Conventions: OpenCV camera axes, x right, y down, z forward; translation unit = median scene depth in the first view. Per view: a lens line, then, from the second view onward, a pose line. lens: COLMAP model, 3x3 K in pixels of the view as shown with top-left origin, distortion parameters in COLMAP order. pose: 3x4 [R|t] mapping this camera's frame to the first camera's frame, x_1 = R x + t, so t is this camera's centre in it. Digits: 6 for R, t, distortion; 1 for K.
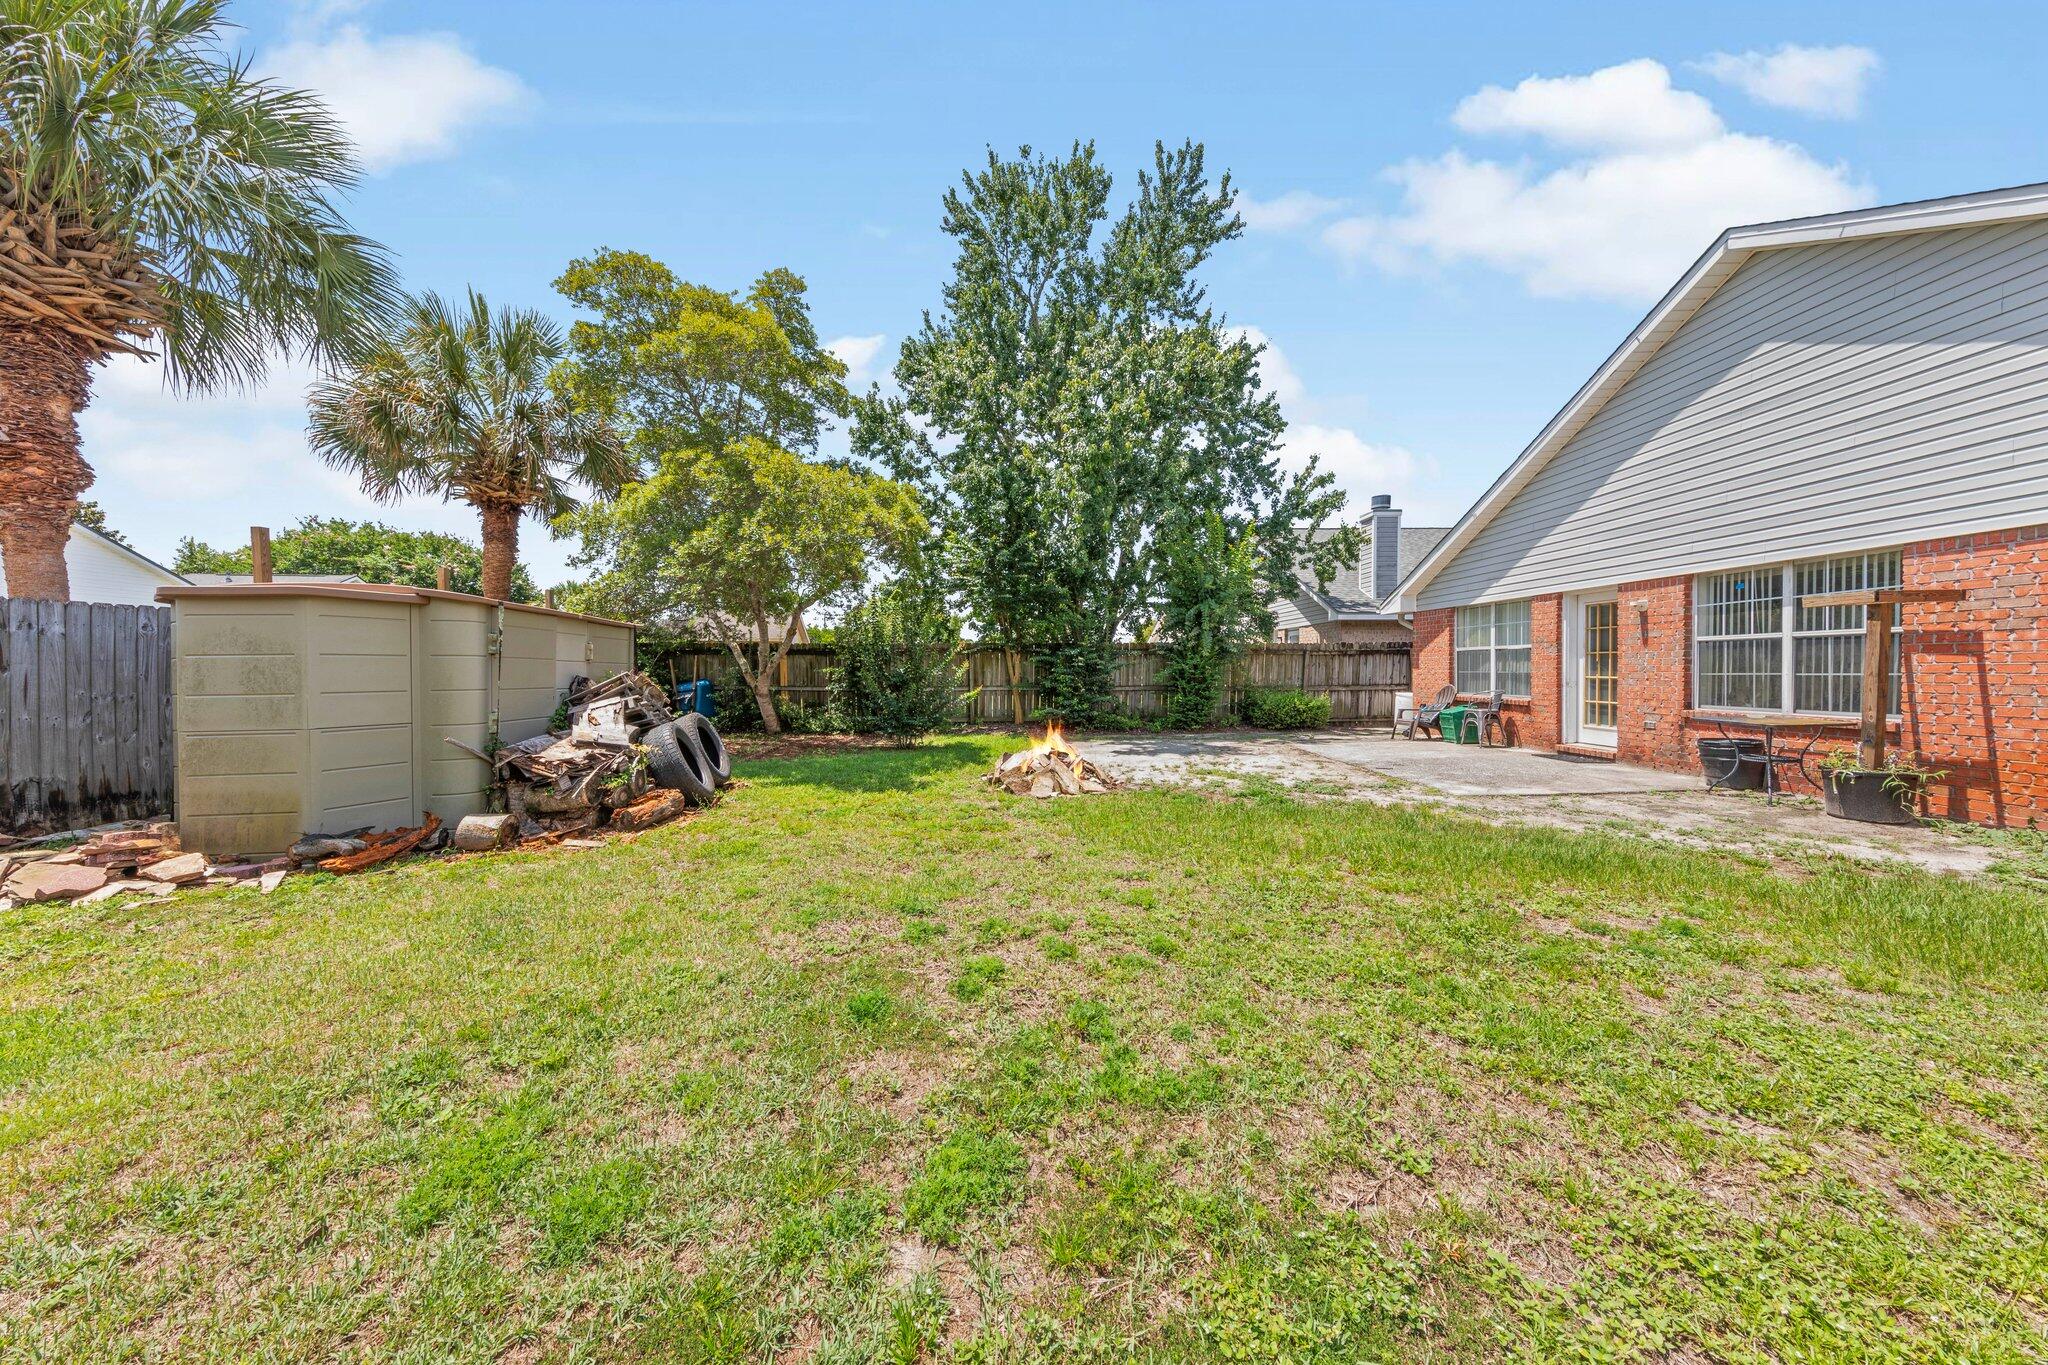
lens RADIAL K [[658.5, 0, 1021.5], [0, 658.5, 678.4], [0, 0, 1]] dist [0.001549, -0.000455]
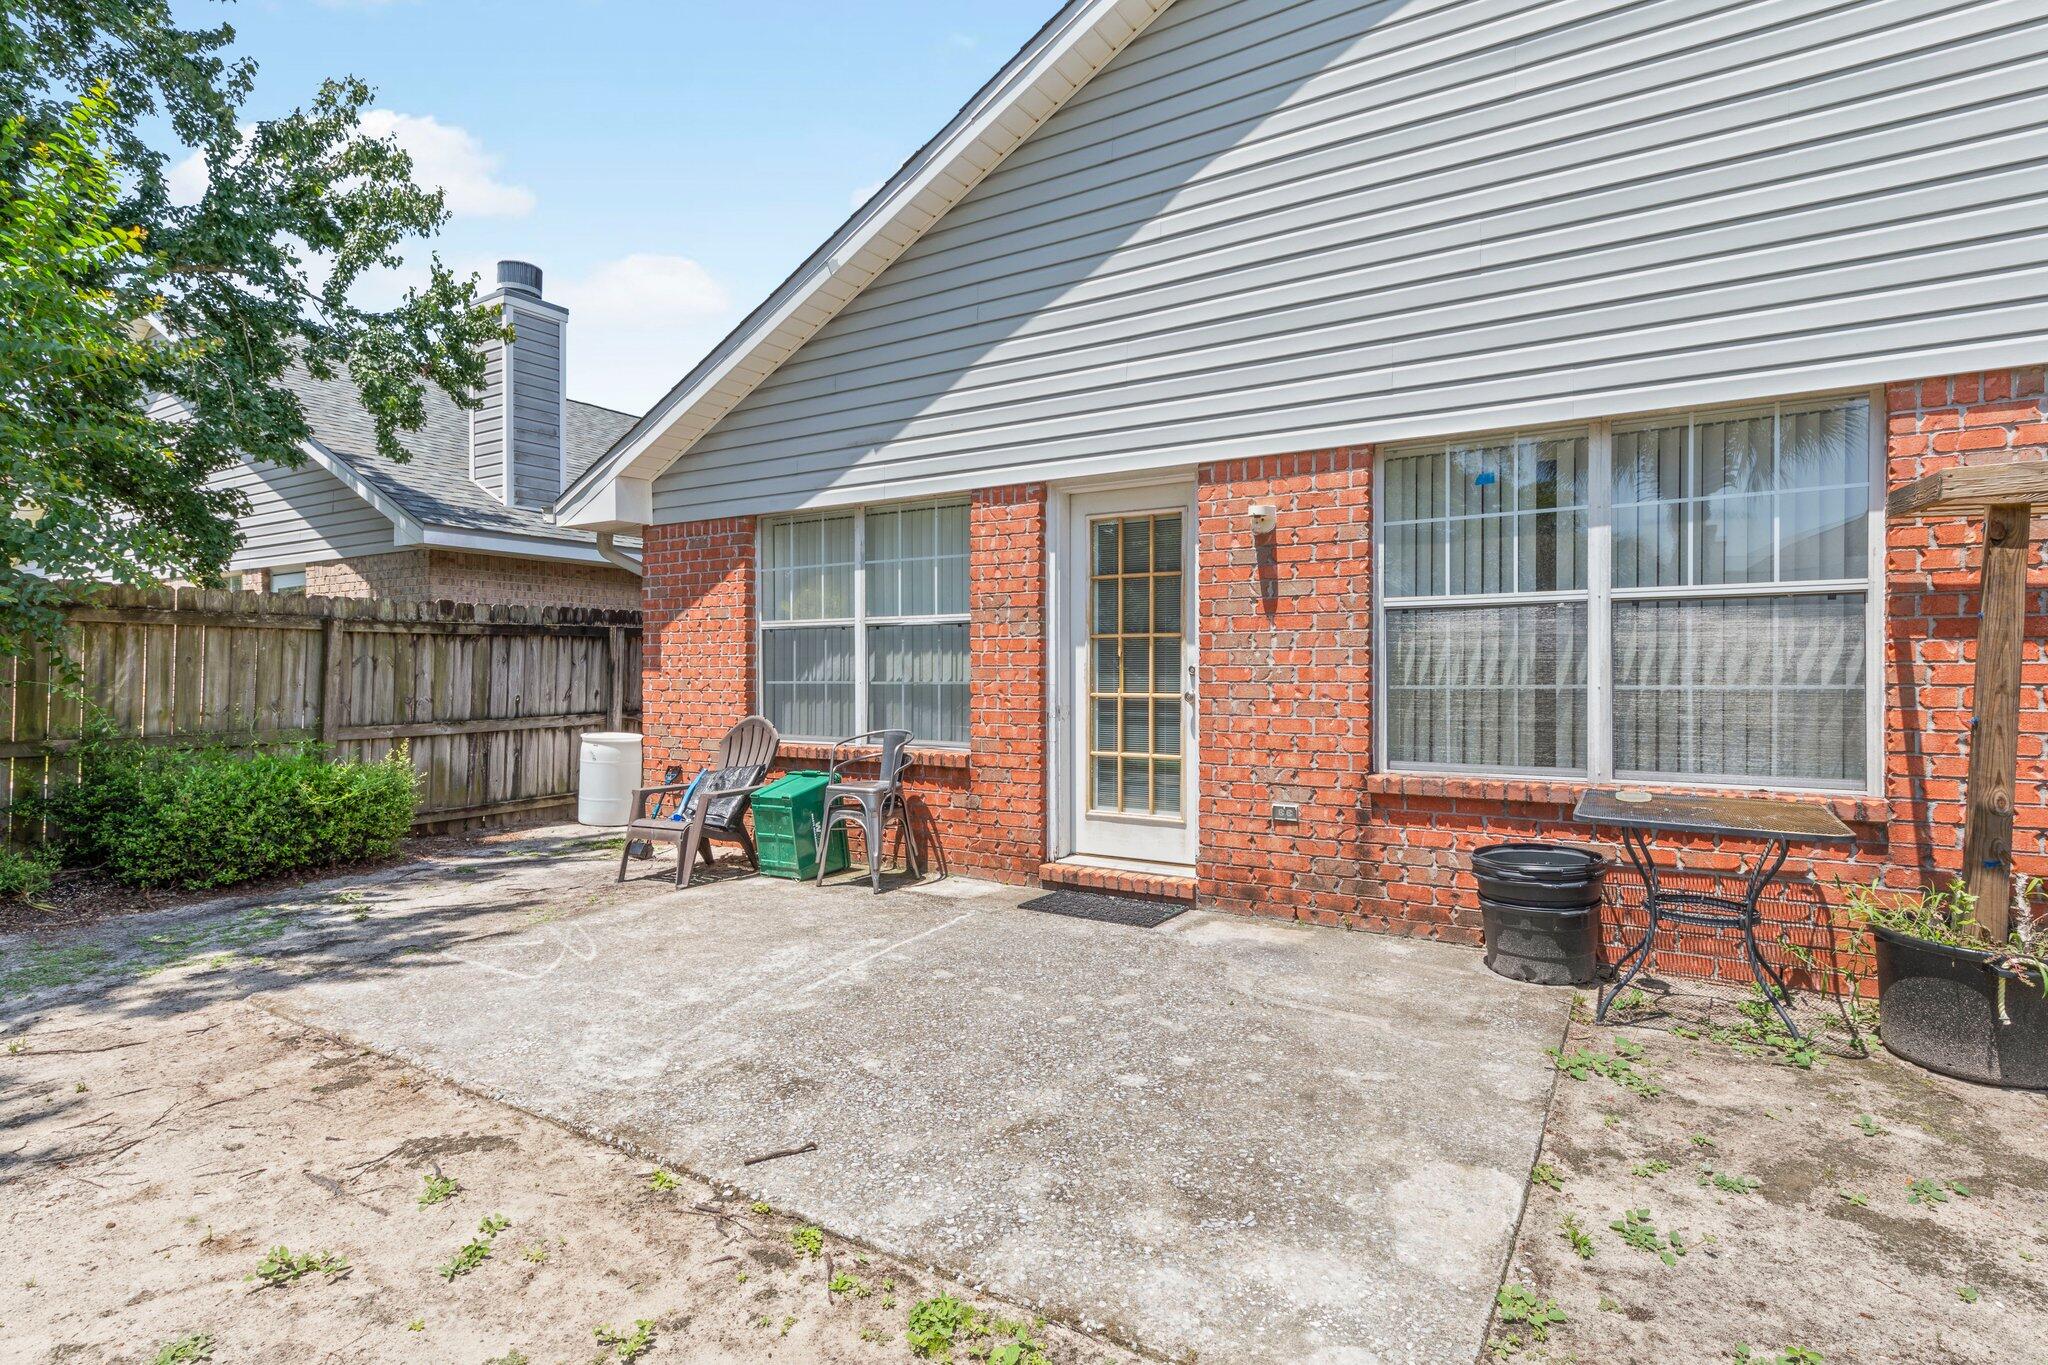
lens RADIAL K [[1019.9, 0, 1015.1], [0, 1019.9, 674.7], [0, 0, 1]] dist [0.002279, 0.002552]
pose [[0.534872, 0.000250, 0.844933, 0.332885], [0.011717, 0.999902, -0.007713, -0.011332], [-0.844852, 0.014025, 0.534816, 0.796137]]
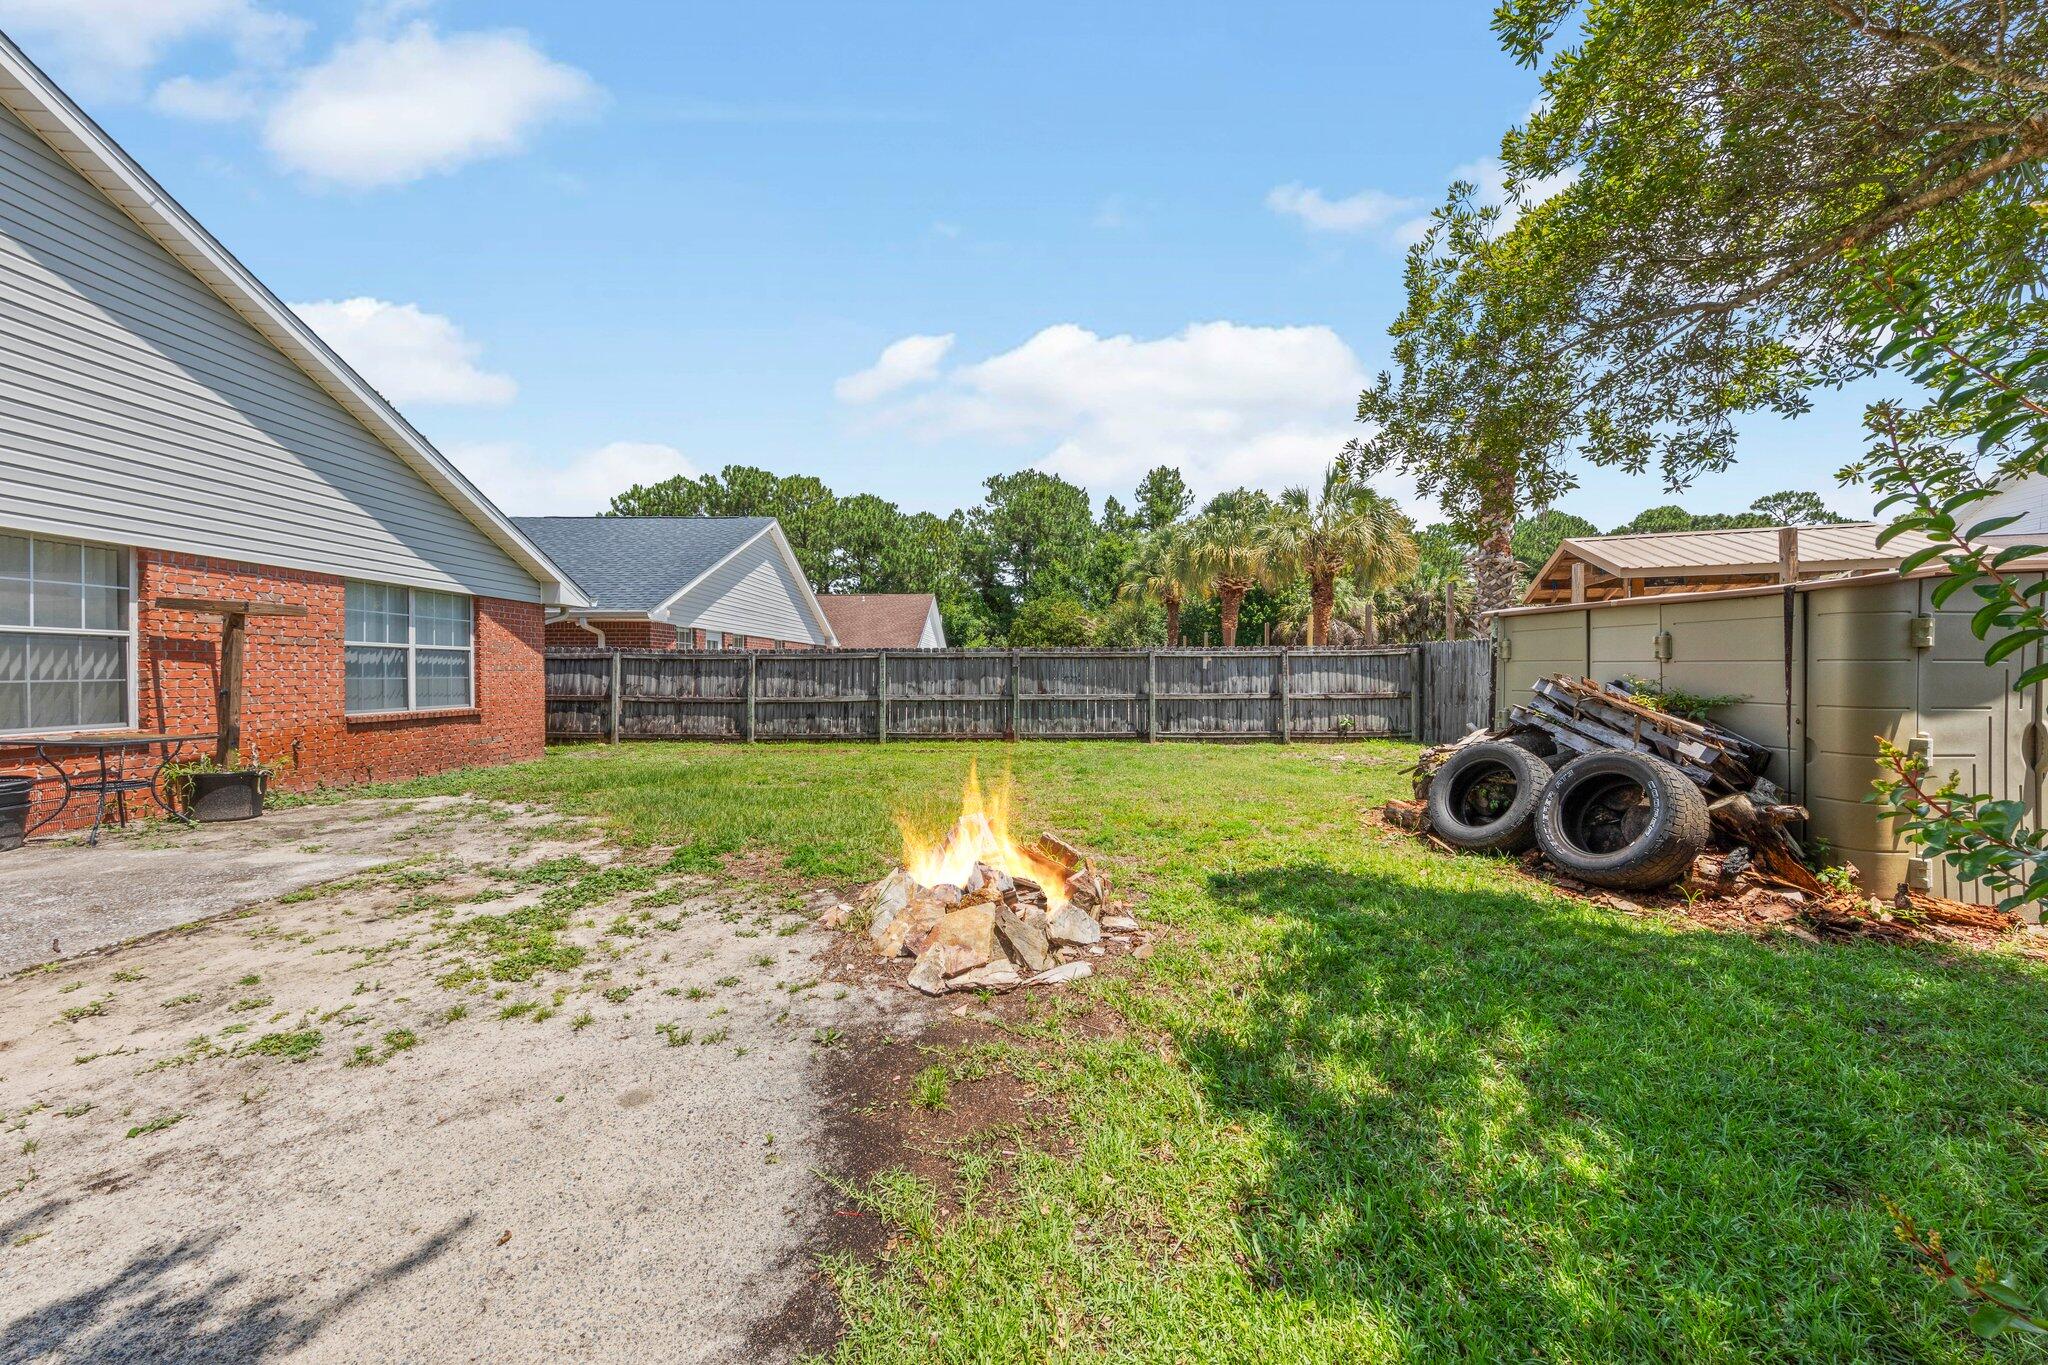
lens RADIAL K [[658.5, 0, 1018.8], [0, 658.5, 677.3], [0, 0, 1]] dist [0.001549, -0.000455]
pose [[-0.999993, 0.003736, 0.000262, 0.027825], [0.003740, 0.999781, 0.020578, -0.018303], [-0.000186, 0.020578, -0.999788, 1.402727]]
